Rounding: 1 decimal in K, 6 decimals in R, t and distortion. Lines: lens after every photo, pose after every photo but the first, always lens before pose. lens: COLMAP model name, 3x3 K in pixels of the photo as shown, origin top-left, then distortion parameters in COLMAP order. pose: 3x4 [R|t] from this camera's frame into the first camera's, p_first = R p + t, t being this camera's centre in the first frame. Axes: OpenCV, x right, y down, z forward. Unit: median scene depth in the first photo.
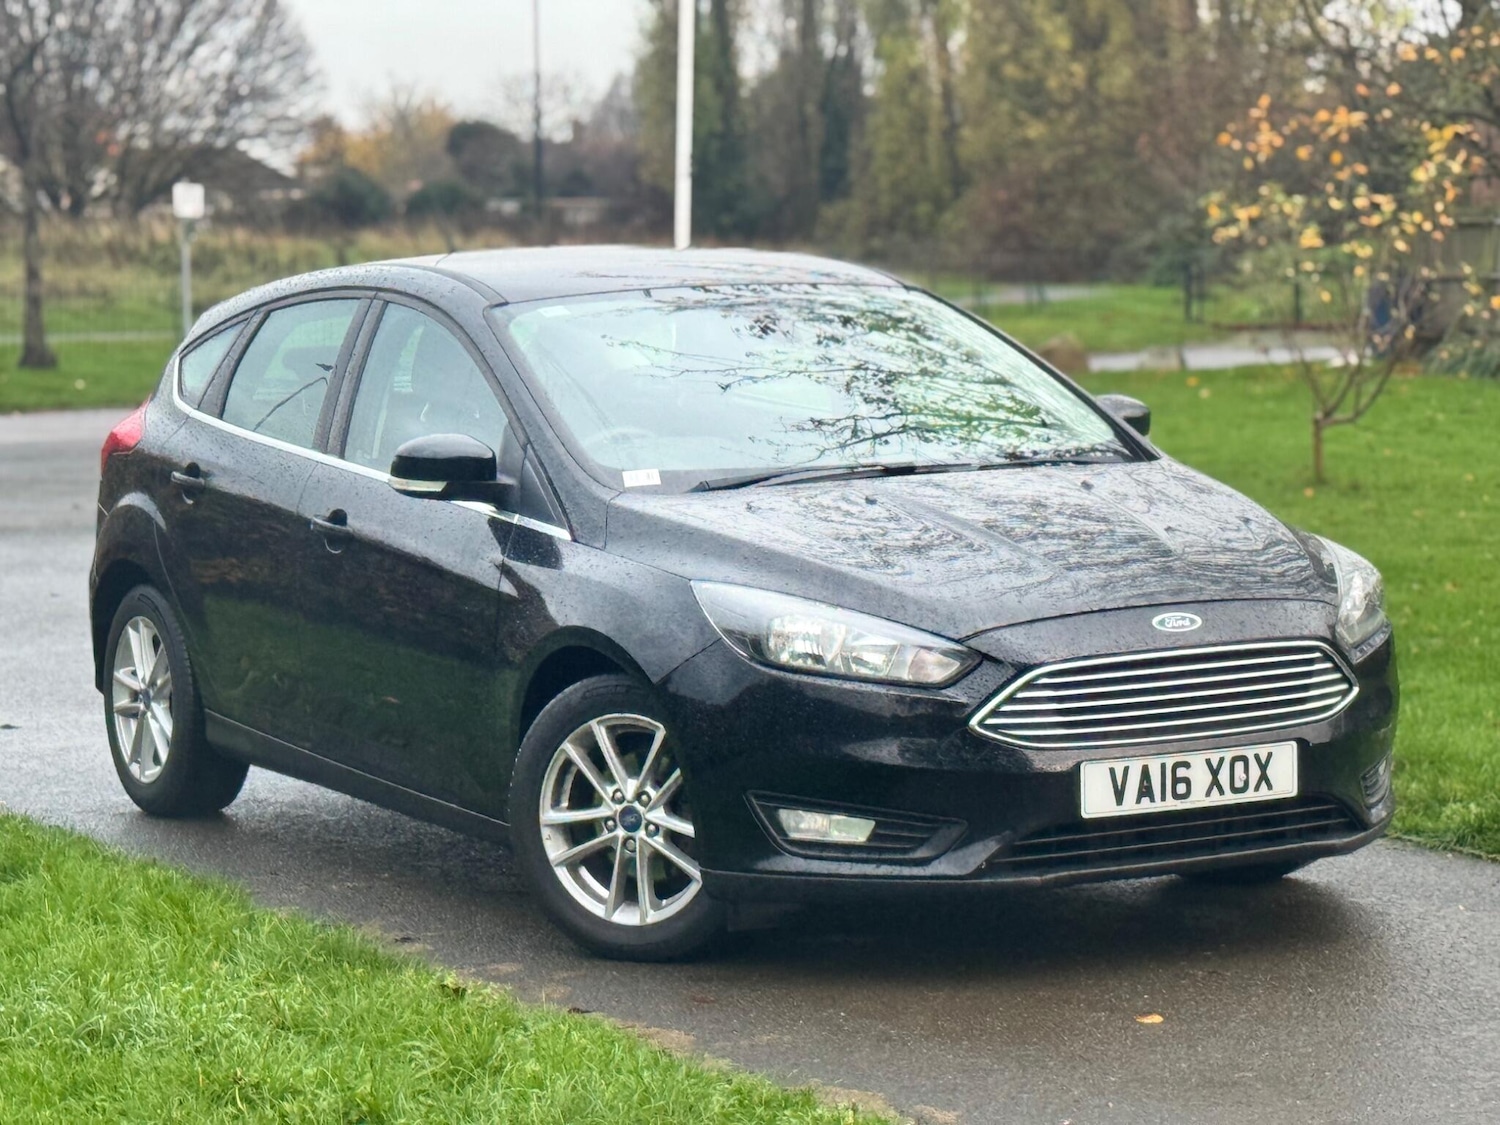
lens RADIAL K [[4075.2, 0, 706.0], [0, 4075.2, 495.3], [0, 0, 1]] dist [0.130211, 0.000000]
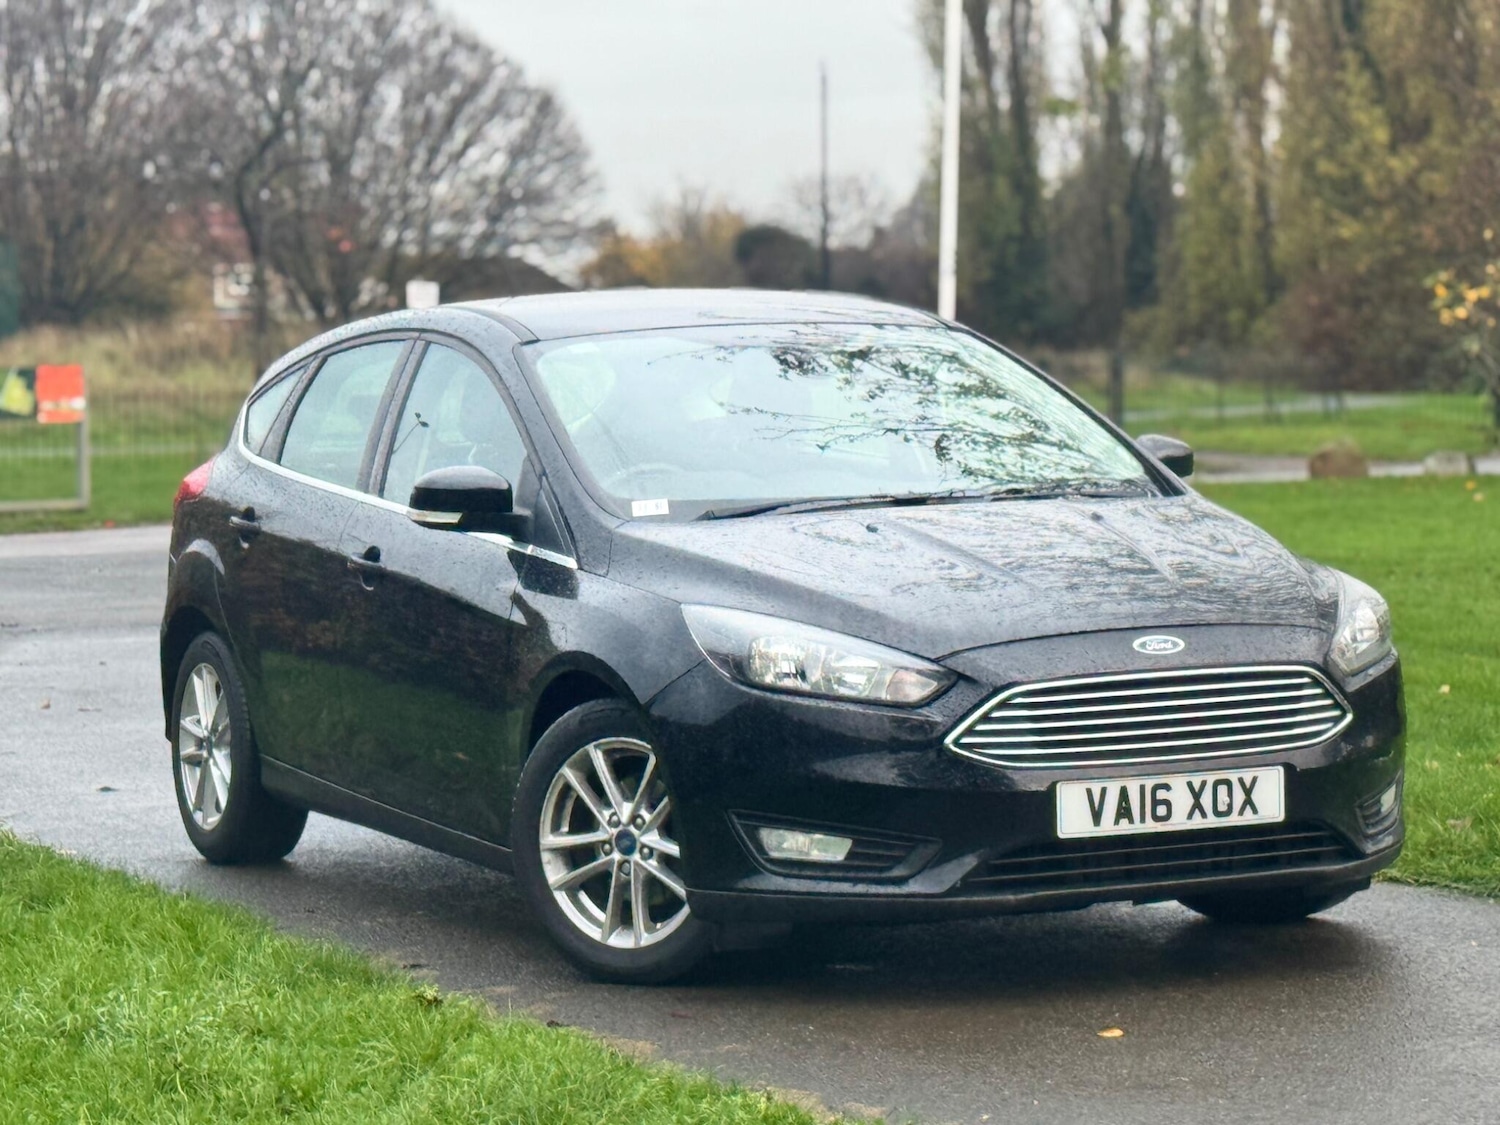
lens RADIAL K [[4333.6, 0, 703.0], [0, 4333.6, 492.5], [0, 0, 1]] dist [0.100131, 0.000000]
pose [[0.997527, 0.001086, -0.070278, 0.074805], [-0.003187, 0.999551, -0.029794, 0.024524], [0.070214, 0.029944, 0.997082, -0.068262]]
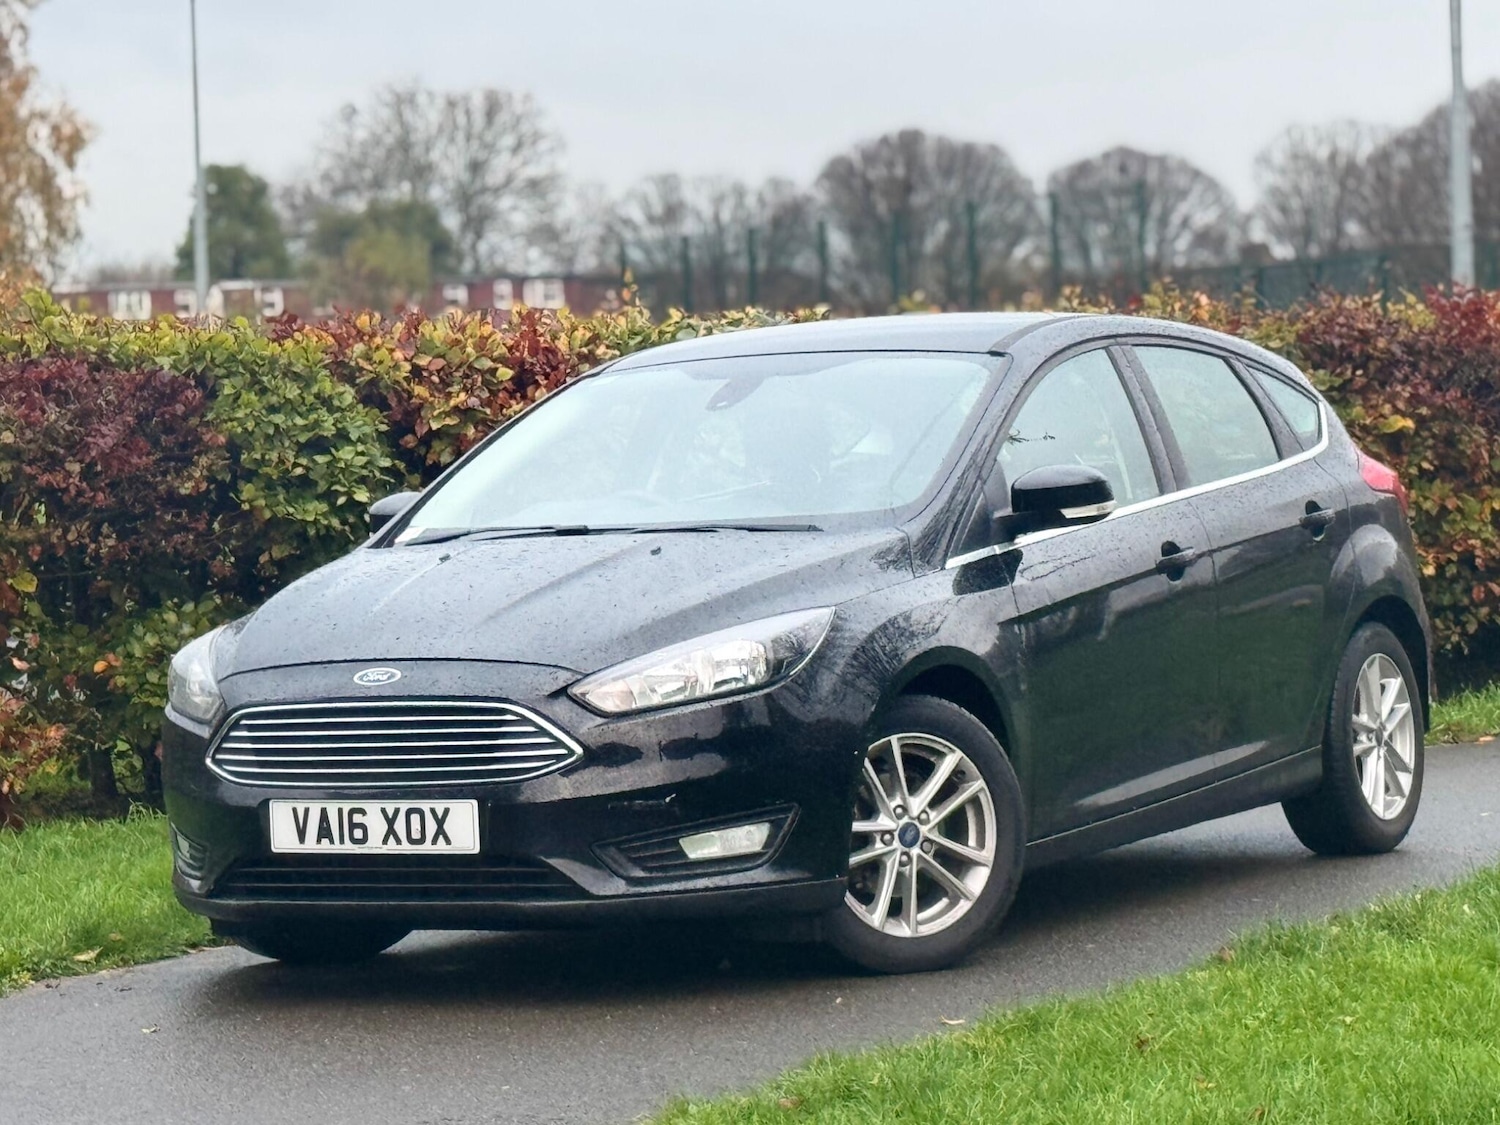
lens RADIAL K [[5093.4, 0, 756.8], [0, 5093.4, 567.3], [0, 0, 1]] dist [0.097613, 0.000000]
pose [[0.522906, 0.023534, -0.852065, 1.220962], [-0.026767, 0.999579, 0.011181, -0.013536], [0.851970, 0.016961, 0.523316, 0.378350]]
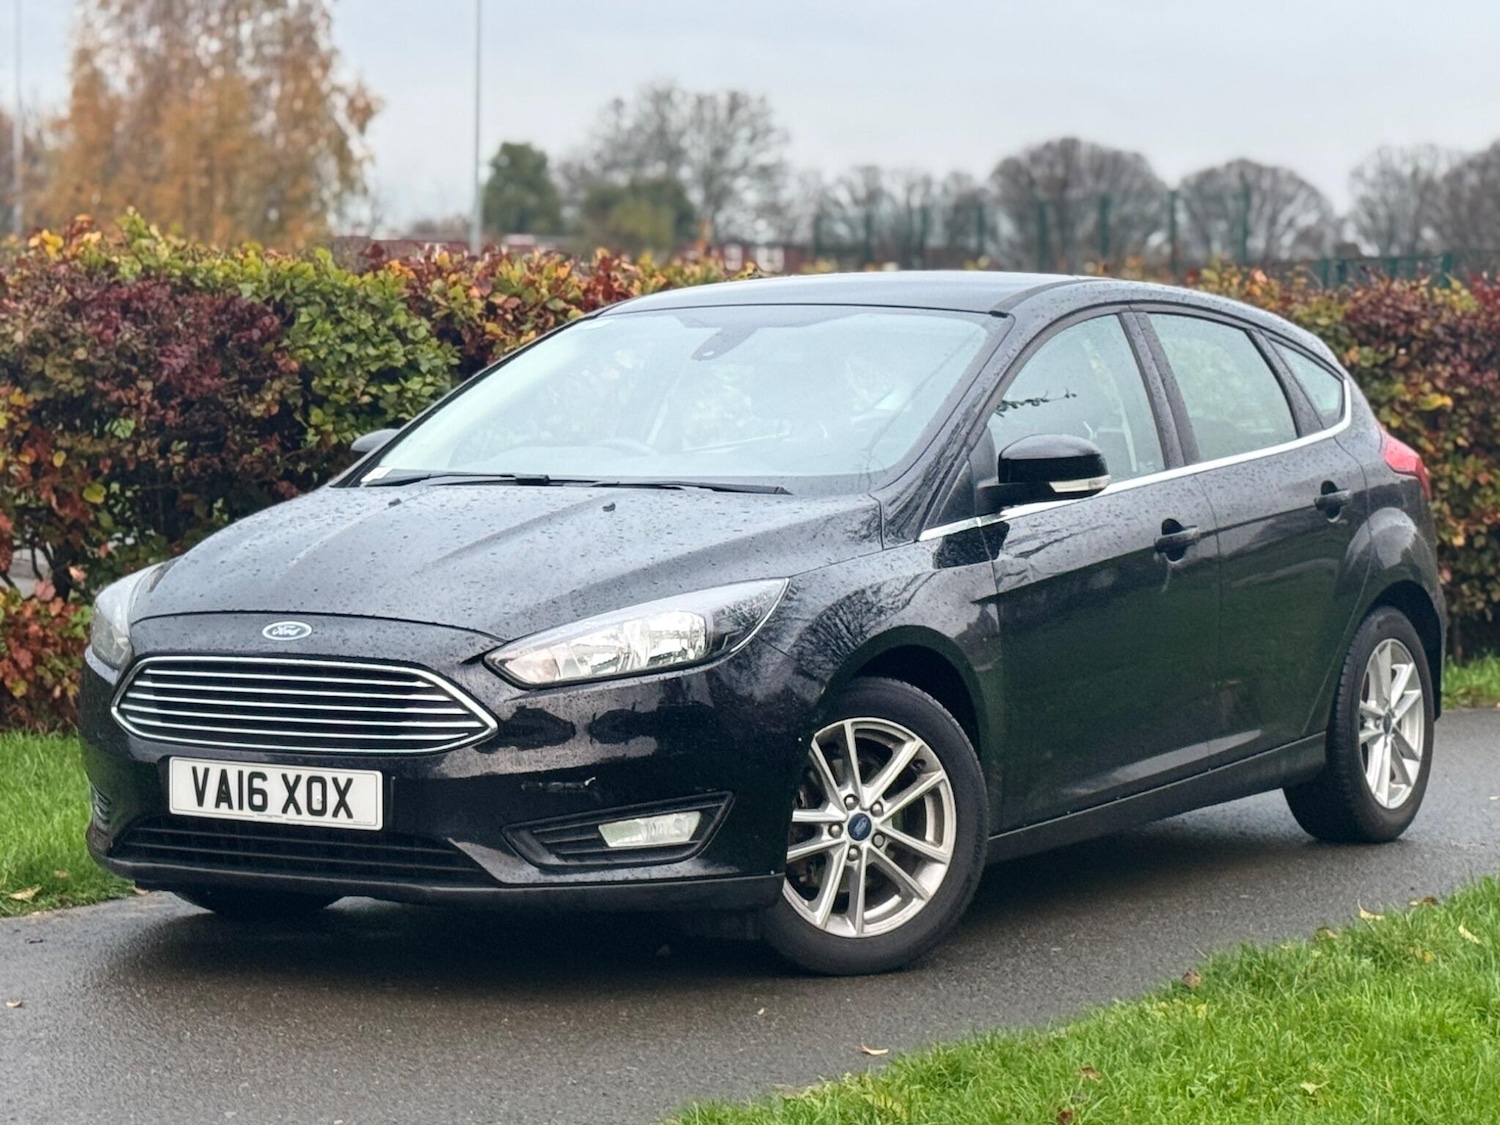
lens RADIAL K [[4075.2, 0, 749.4], [0, 4075.2, 595.3], [0, 0, 1]] dist [0.130211, 0.000000]
pose [[0.482257, 0.071882, -0.873076, 0.966346], [-0.073942, 0.996411, 0.041193, -0.024246], [0.872904, 0.044691, 0.485841, 0.594829]]
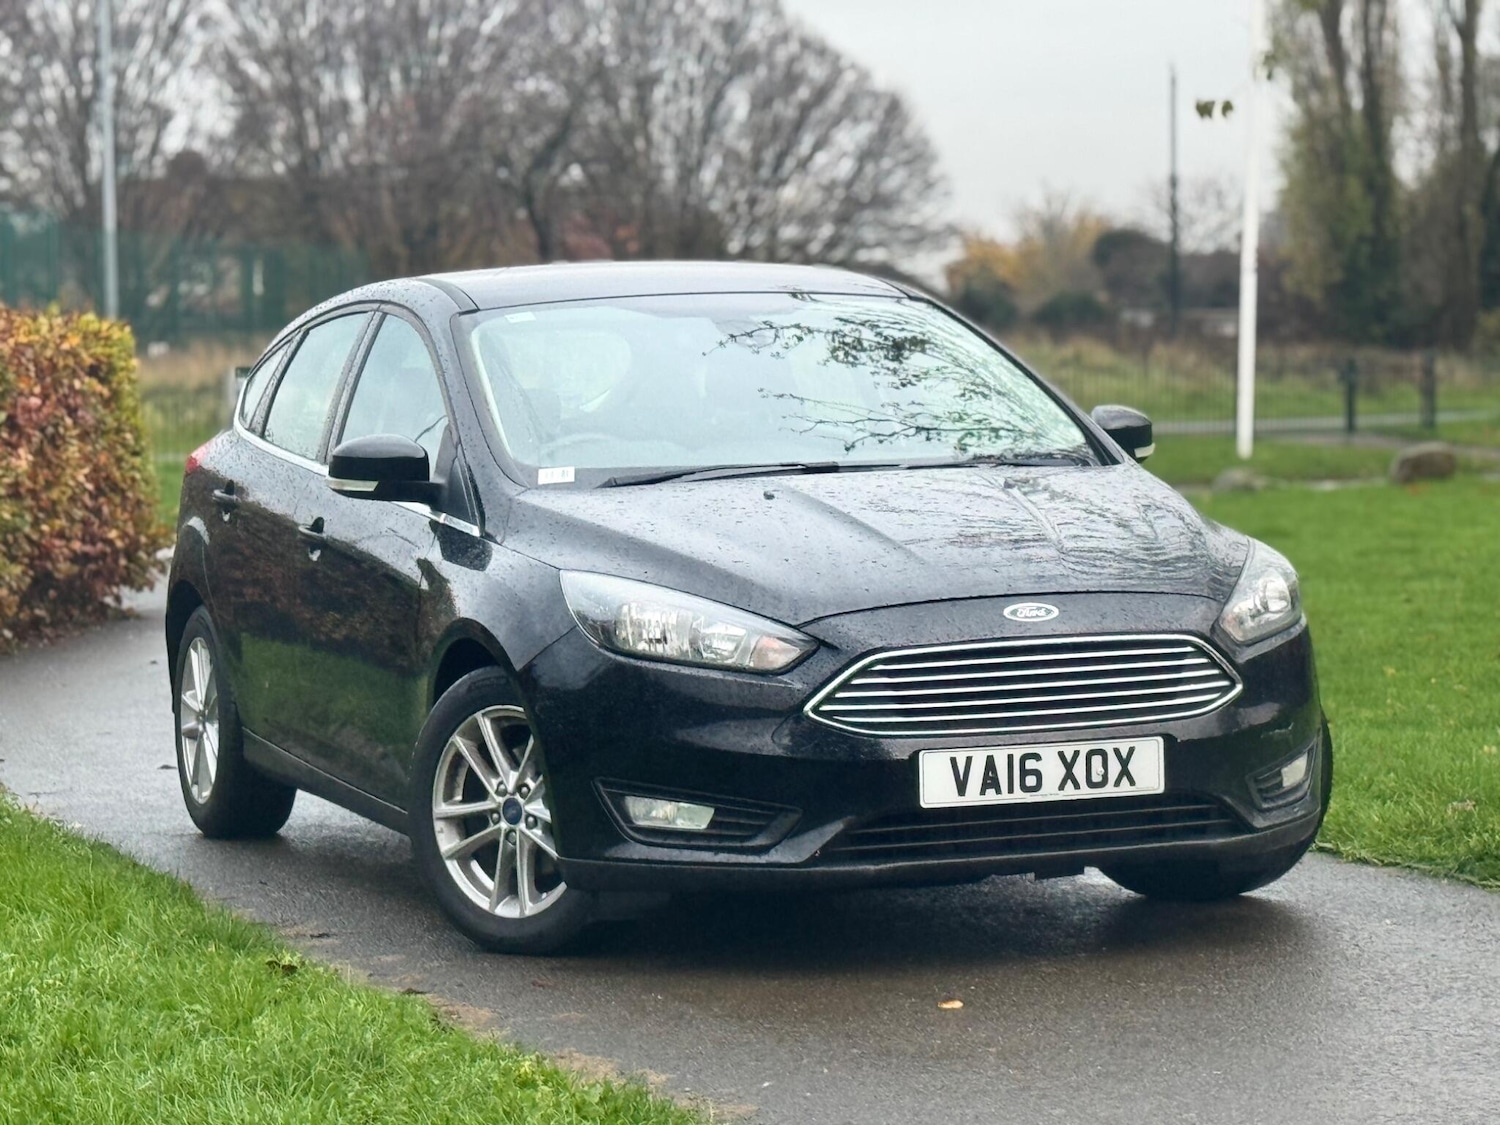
lens RADIAL K [[4333.6, 0, 681.4], [0, 4333.6, 487.5], [0, 0, 1]] dist [0.100131, 0.000000]
pose [[0.987706, 0.001834, -0.156313, 0.186233], [-0.006853, 0.999478, -0.031575, 0.032945], [0.156174, 0.032258, 0.987203, -0.044510]]
